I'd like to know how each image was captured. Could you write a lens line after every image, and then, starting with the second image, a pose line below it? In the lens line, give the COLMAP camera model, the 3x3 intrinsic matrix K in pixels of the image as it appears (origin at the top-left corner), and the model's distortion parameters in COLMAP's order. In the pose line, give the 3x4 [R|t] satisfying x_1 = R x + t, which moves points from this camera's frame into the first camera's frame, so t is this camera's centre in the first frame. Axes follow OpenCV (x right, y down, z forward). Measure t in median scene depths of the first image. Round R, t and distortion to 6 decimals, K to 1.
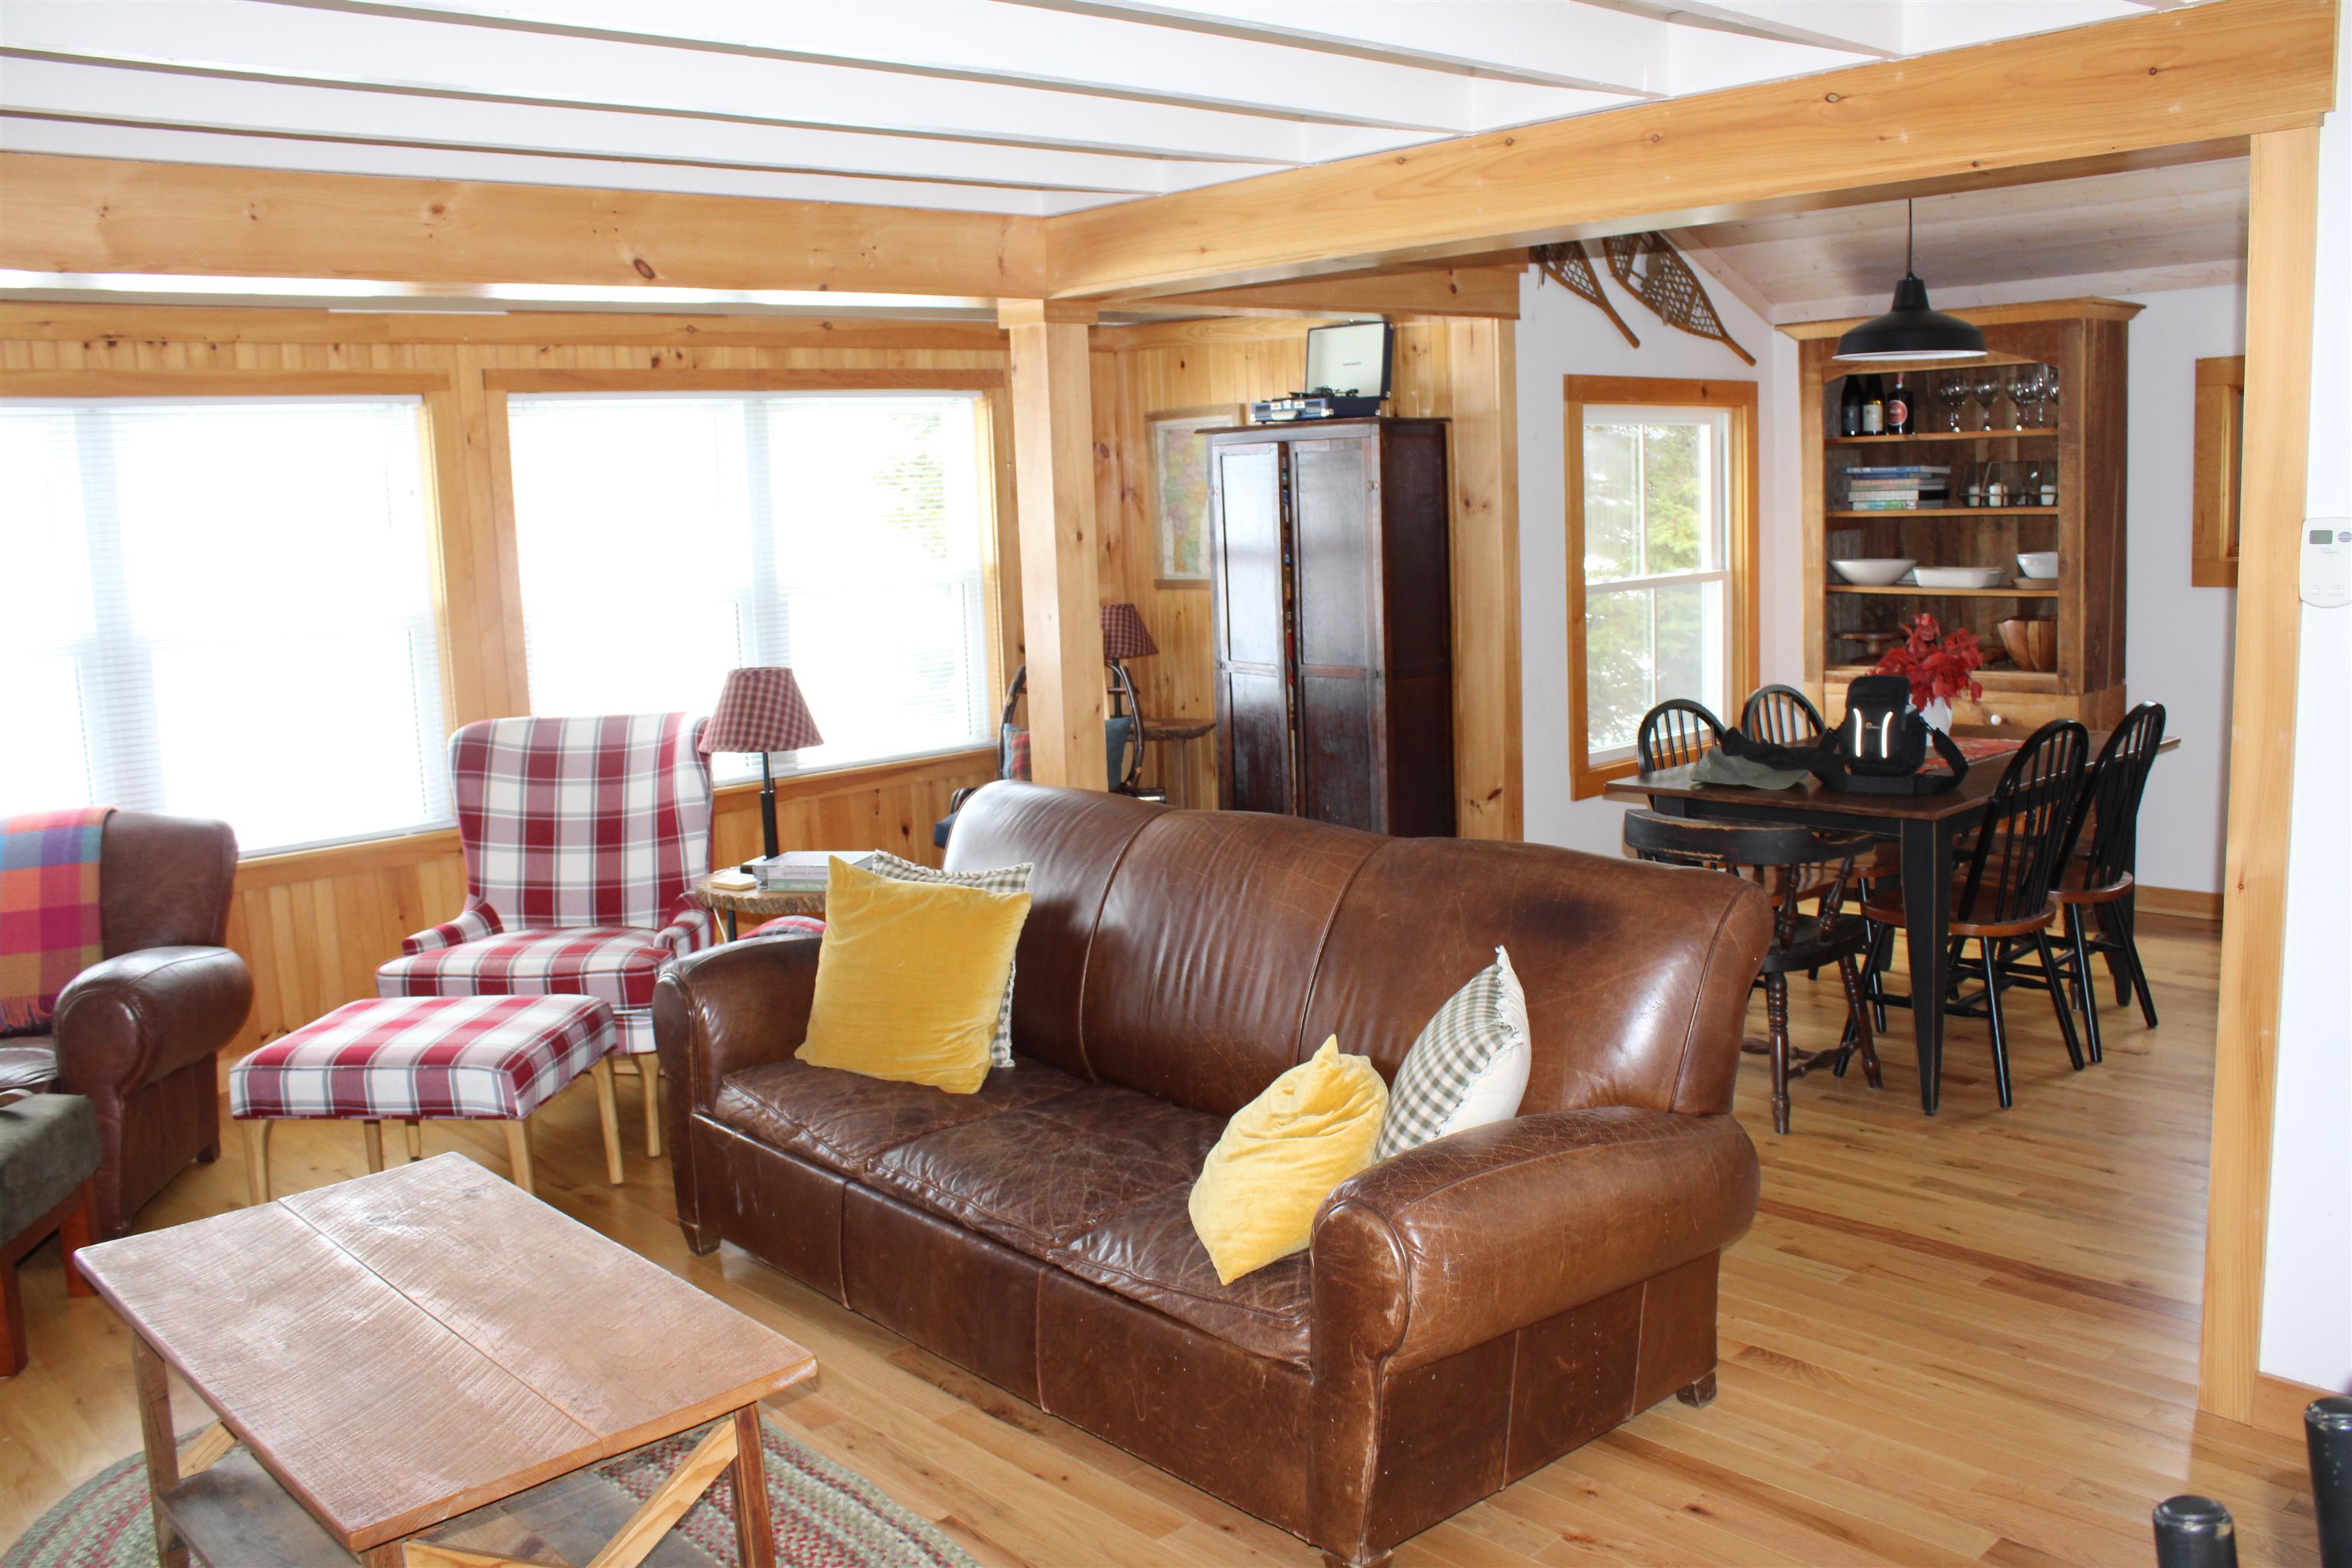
lens RADIAL K [[1985.0, 0, 1176.9], [0, 1985.0, 768.2], [0, 0, 1]] dist [-0.162459, 0.148717]
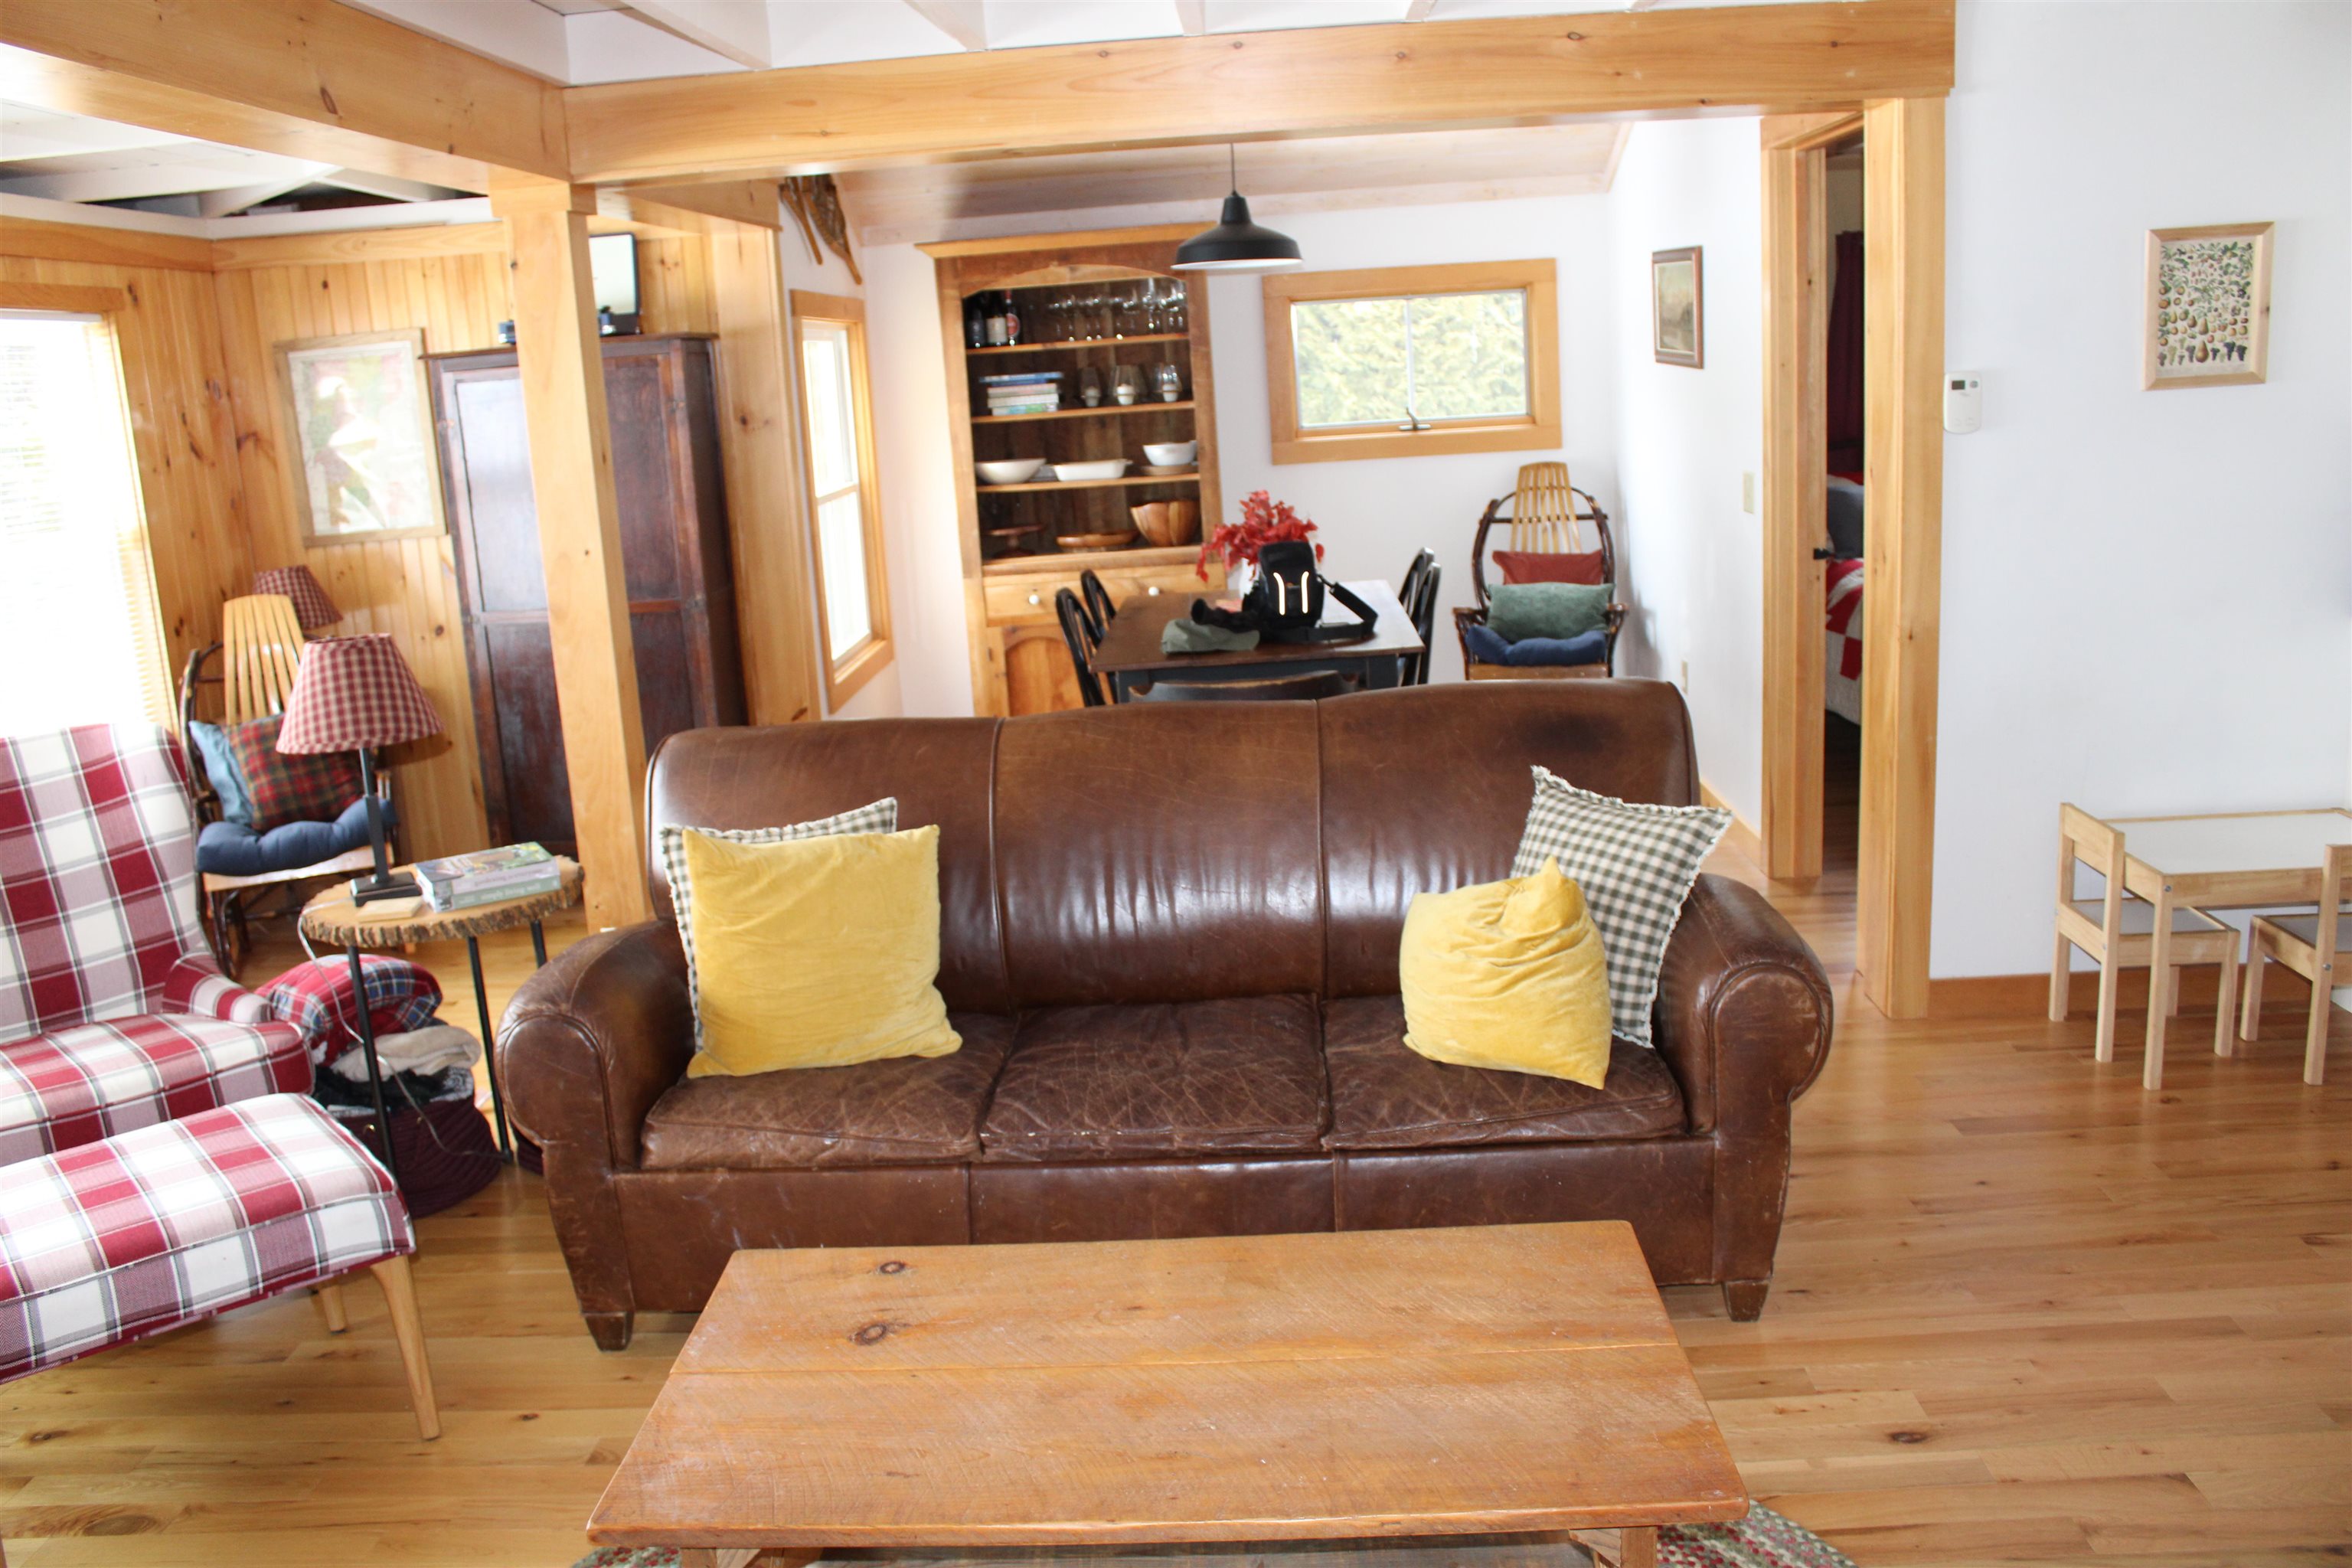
lens RADIAL K [[1939.8, 0, 1176.0], [0, 1939.8, 784.0], [0, 0, 1]] dist [-0.168168, 0.143482]
pose [[0.711278, -0.156824, 0.685193, -0.366317], [0.132602, 0.987228, 0.088303, -0.012199], [-0.690290, 0.028050, 0.722989, 0.170365]]
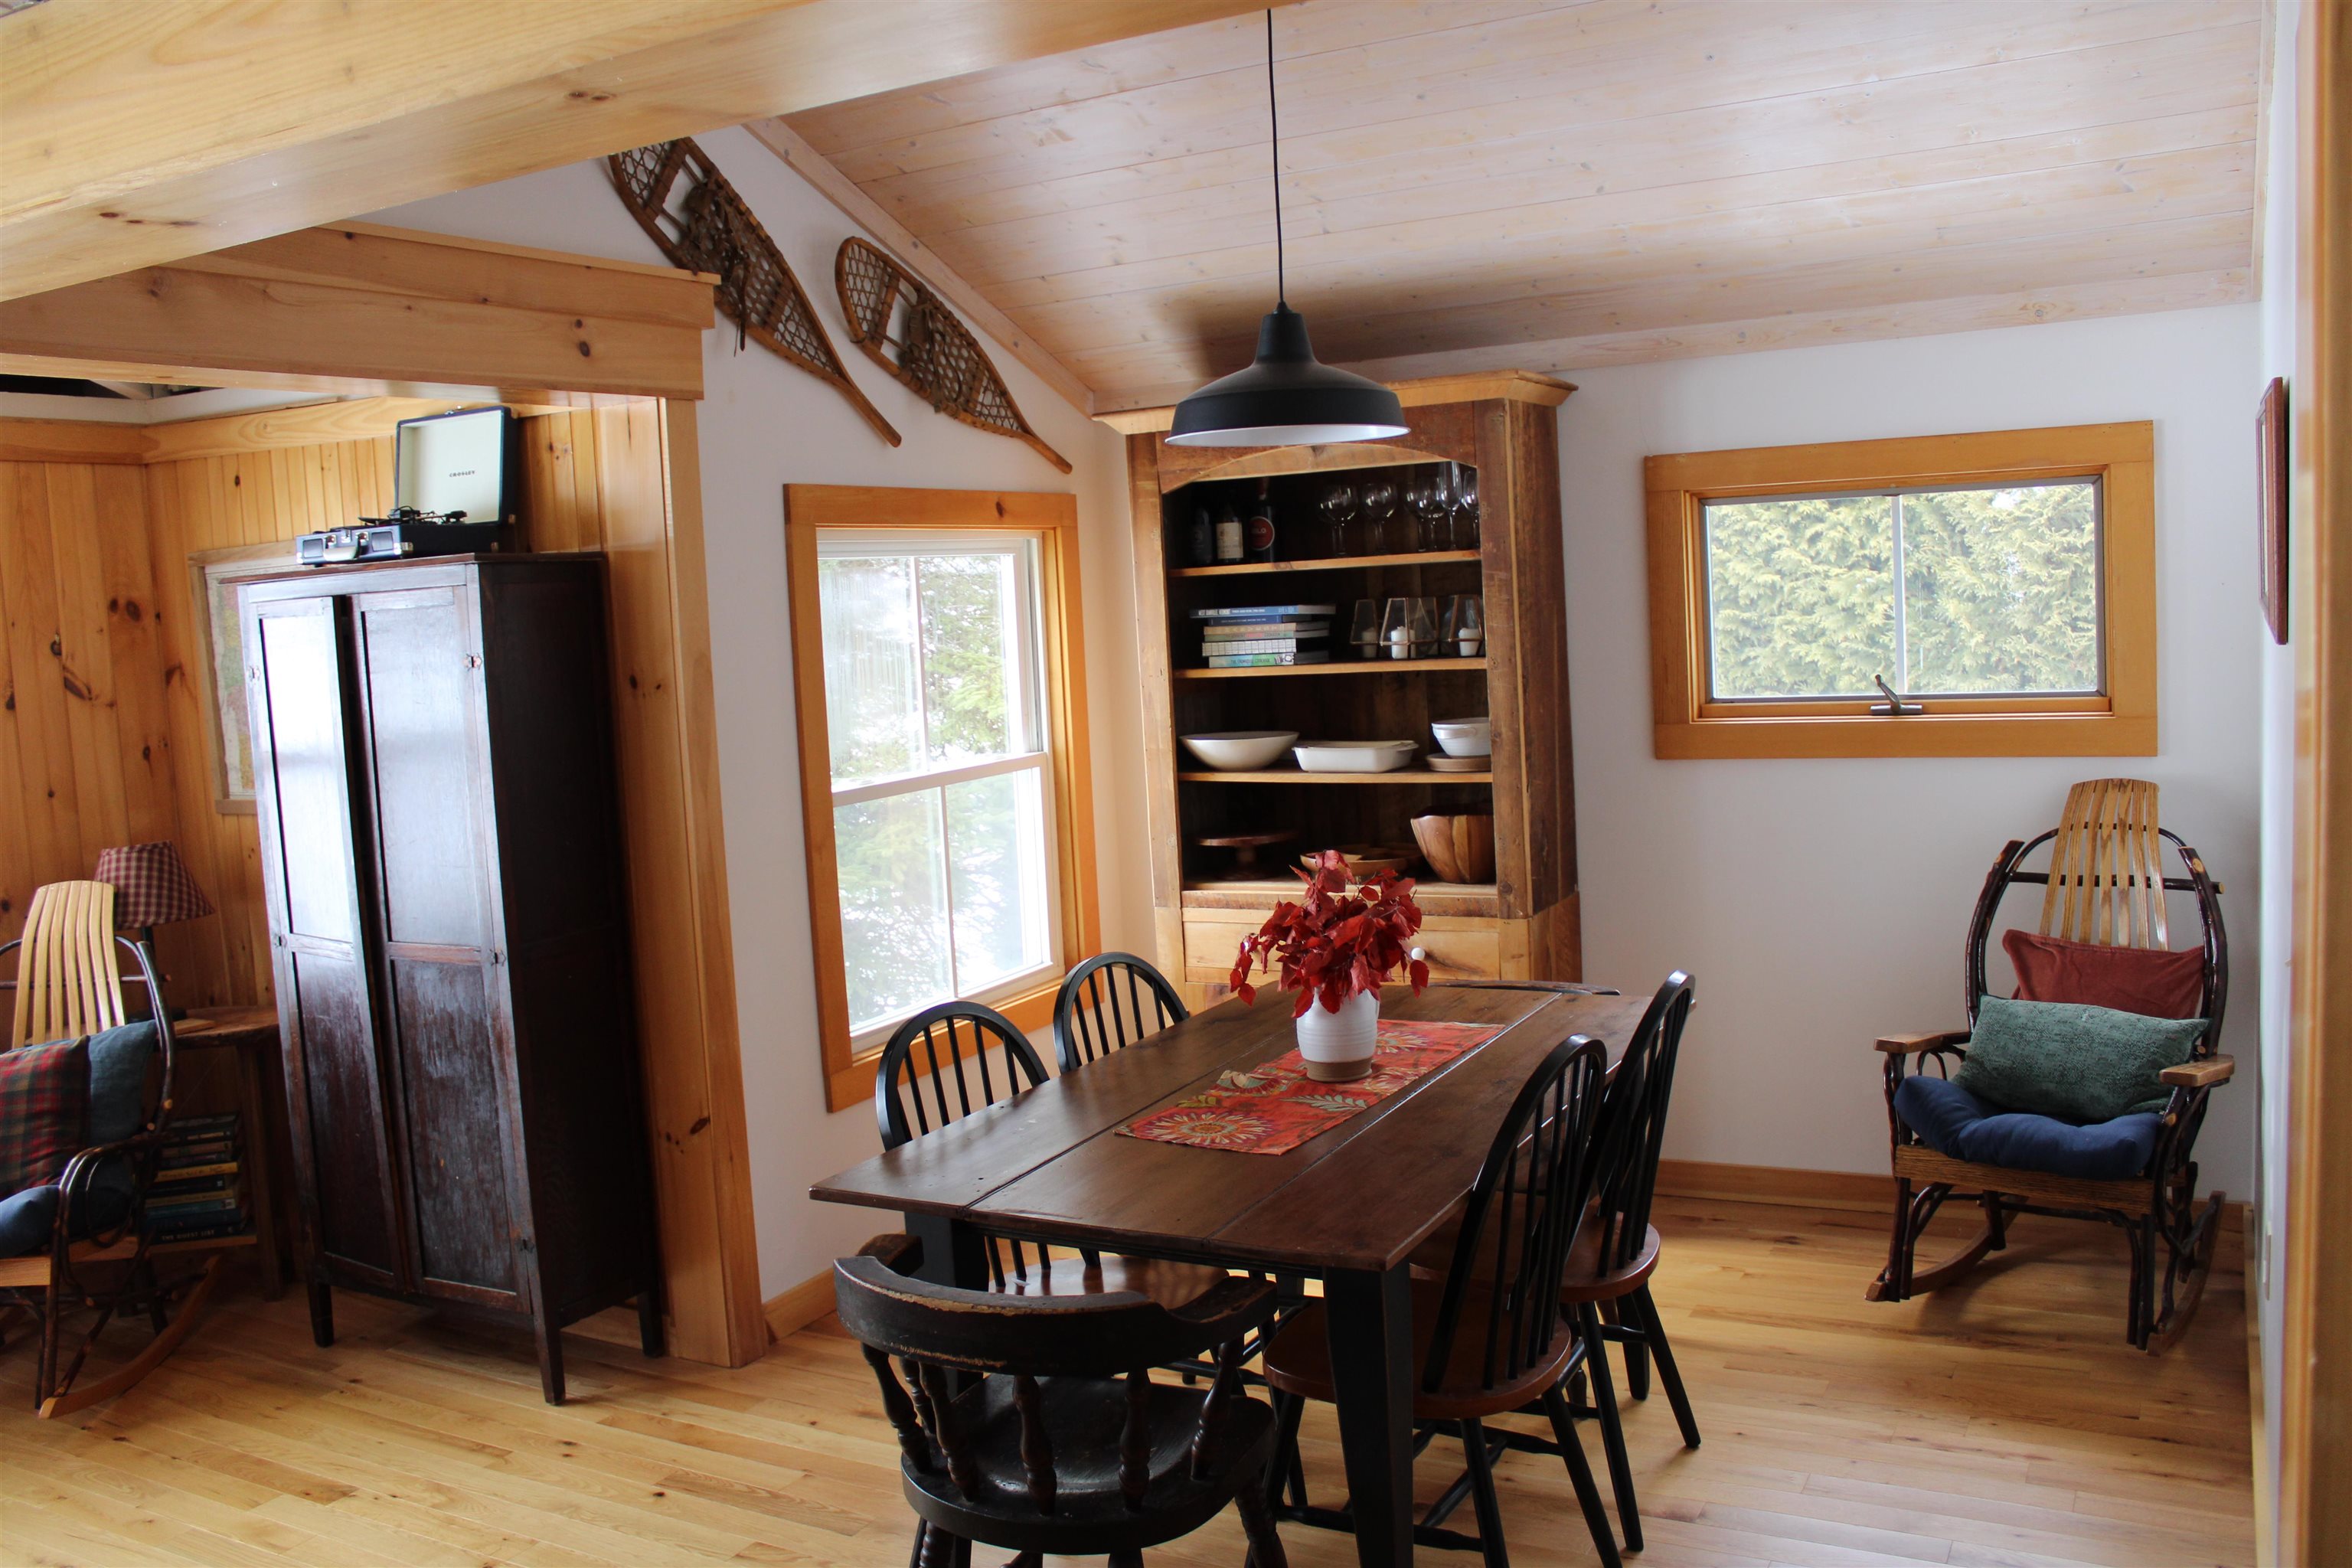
lens RADIAL K [[1939.8, 0, 1176.0], [0, 1939.8, 784.0], [0, 0, 1]] dist [-0.168168, 0.143482]
pose [[0.950556, -0.040053, 0.307960, 0.118660], [0.057709, 0.997158, -0.048438, -0.058725], [-0.305144, 0.063816, 0.950166, 0.340379]]
